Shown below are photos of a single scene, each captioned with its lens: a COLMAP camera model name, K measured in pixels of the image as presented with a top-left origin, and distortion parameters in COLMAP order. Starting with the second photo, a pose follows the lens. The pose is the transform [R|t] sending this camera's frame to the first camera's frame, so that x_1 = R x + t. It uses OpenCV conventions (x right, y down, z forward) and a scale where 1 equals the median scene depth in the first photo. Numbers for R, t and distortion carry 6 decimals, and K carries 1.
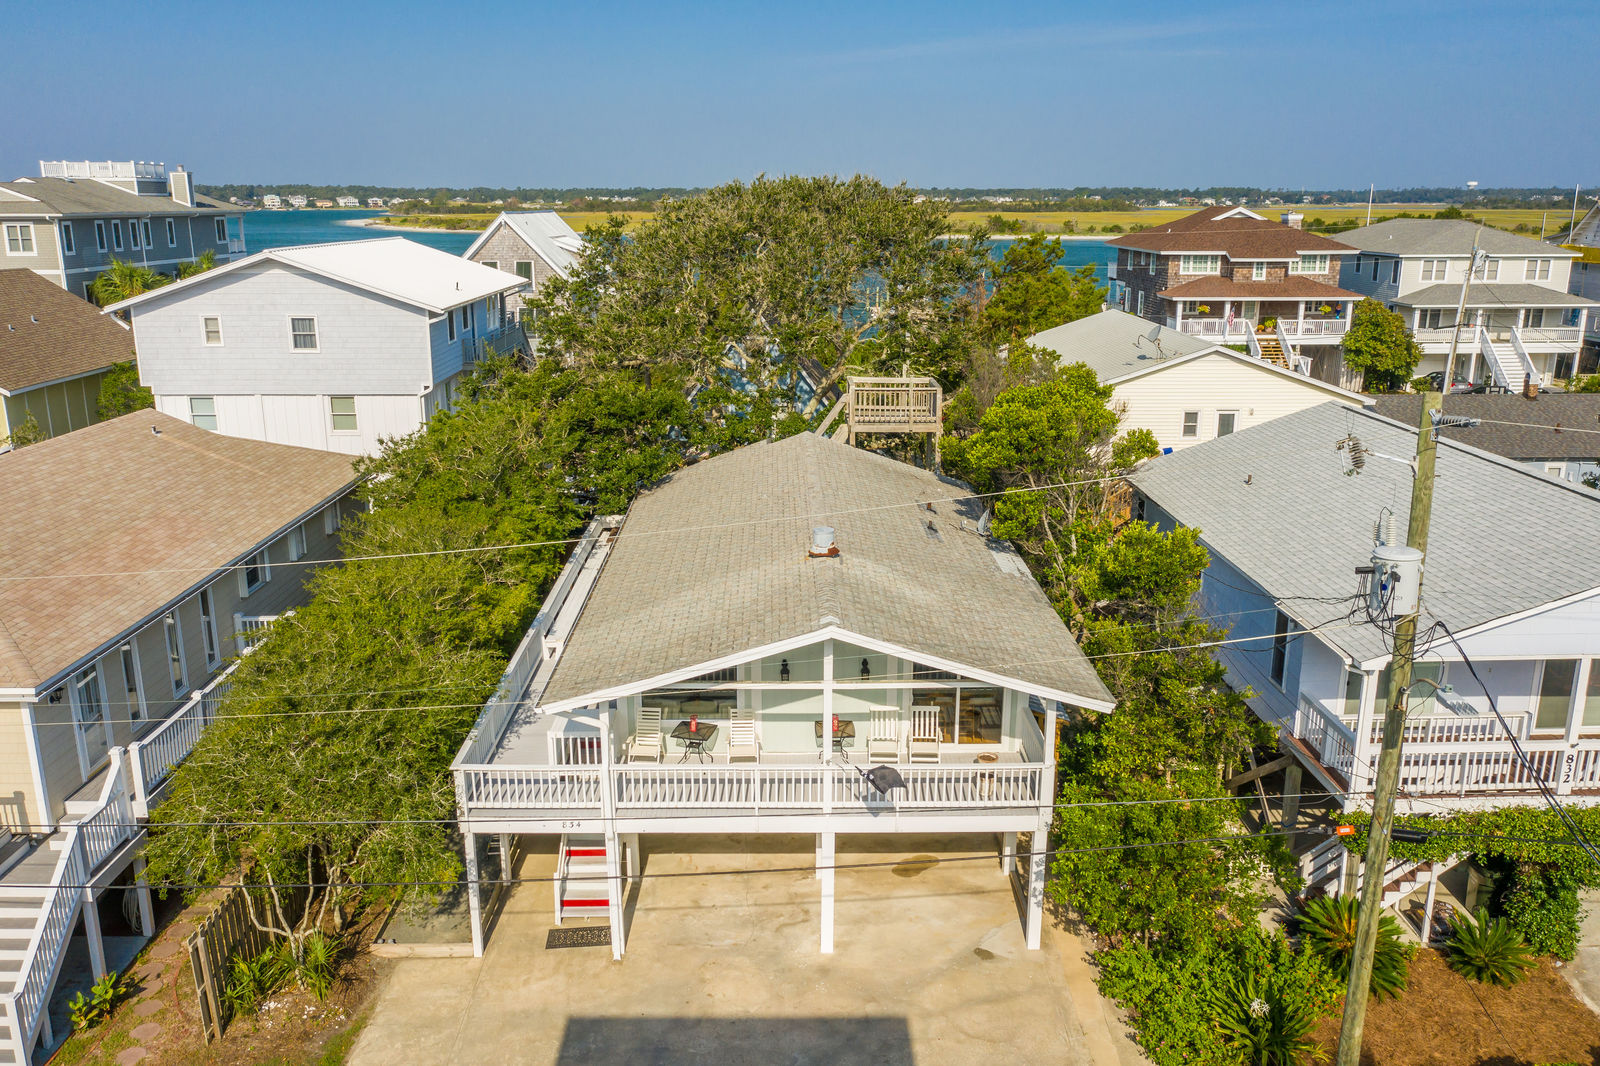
lens RADIAL K [[1274.8, 0, 800.0], [0, 1274.8, 534.4], [0, 0, 1]] dist [-0.007359, 0.009729]
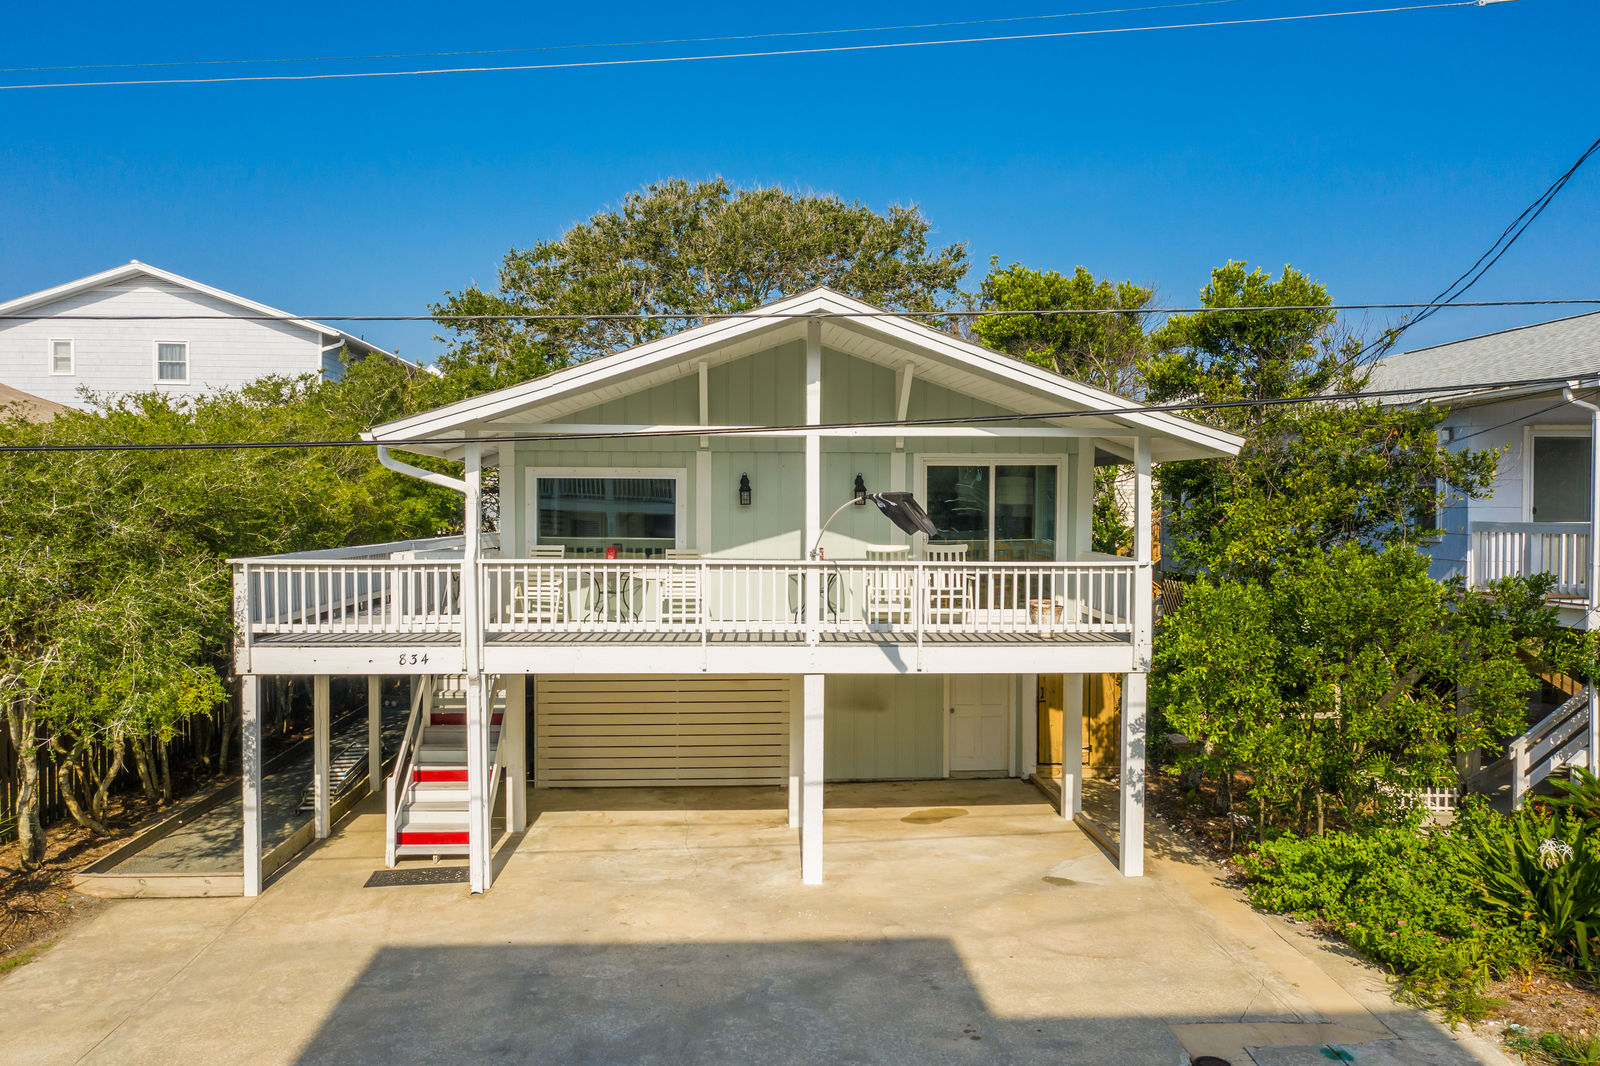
lens RADIAL K [[1274.8, 0, 800.0], [0, 1274.8, 531.8], [0, 0, 1]] dist [-0.007359, 0.009729]
pose [[0.998917, 0.002488, 0.046465, -0.015127], [0.008775, 0.970581, -0.240617, 0.314360], [-0.045697, 0.240764, 0.969507, 0.348340]]
